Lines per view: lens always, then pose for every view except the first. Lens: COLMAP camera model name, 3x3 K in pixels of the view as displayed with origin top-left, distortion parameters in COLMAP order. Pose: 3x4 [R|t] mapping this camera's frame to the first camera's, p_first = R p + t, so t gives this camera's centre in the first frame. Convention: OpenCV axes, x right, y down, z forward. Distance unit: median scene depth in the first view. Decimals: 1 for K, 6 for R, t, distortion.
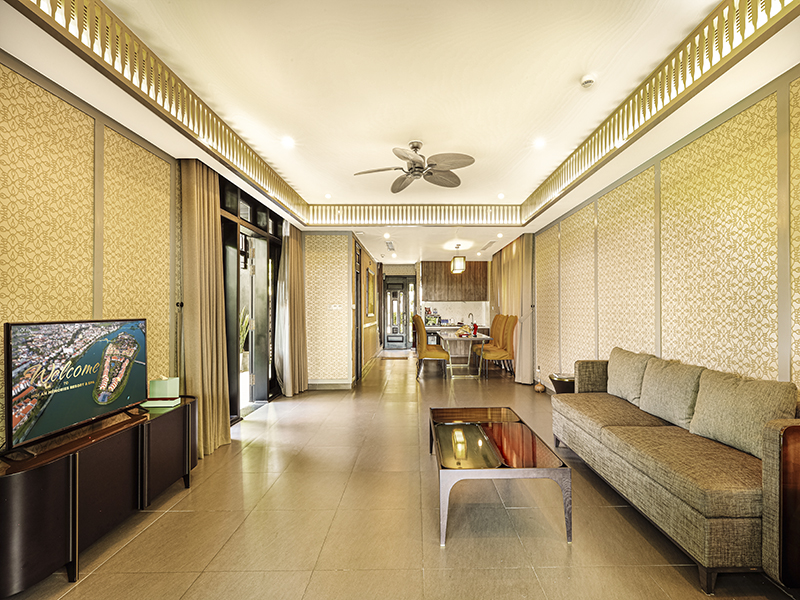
lens RADIAL K [[360.9, 0, 442.2], [0, 360.9, 310.4], [0, 0, 1]] dist [-0.002590, -0.000927]
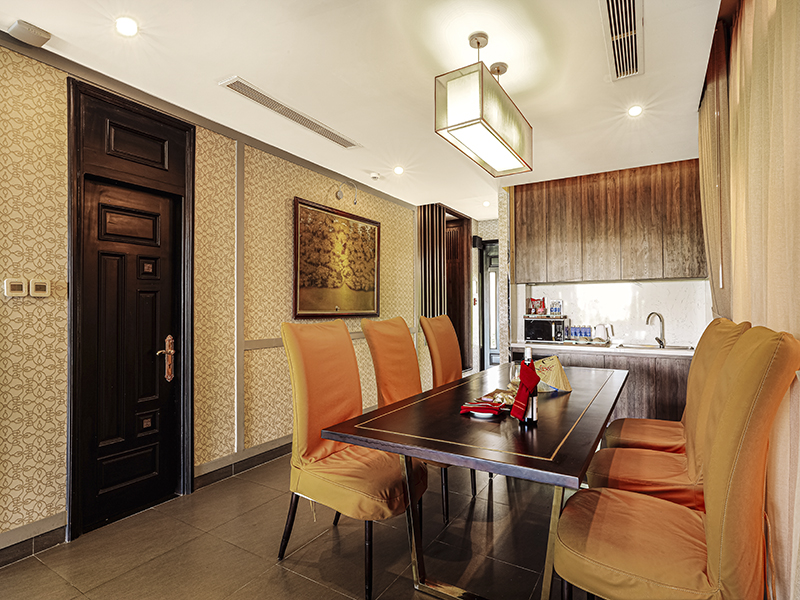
lens RADIAL K [[428.0, 0, 403.3], [0, 428.0, 297.6], [0, 0, 1]] dist [-0.003193, -0.000834]
pose [[0.826614, -0.009337, -0.562693, 0.608694], [-0.004280, 0.999729, -0.022876, 0.016458], [0.562754, 0.021318, 0.826350, 2.551847]]
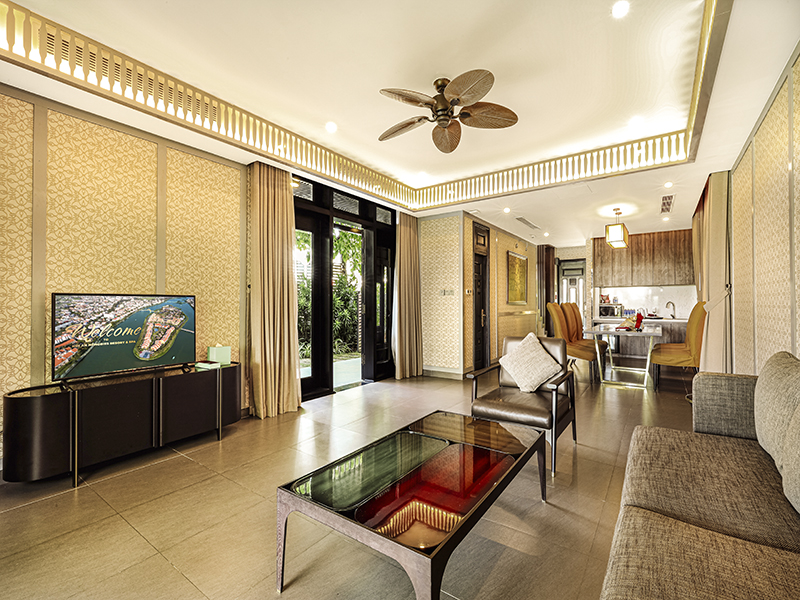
lens RADIAL K [[360.9, 0, 425.5], [0, 360.9, 302.2], [0, 0, 1]] dist [-0.002590, -0.000927]
pose [[0.801278, -0.004772, -0.598274, 0.640556], [0.001830, 0.999983, -0.005525, 0.062244], [0.598290, 0.003332, 0.801273, 0.557137]]
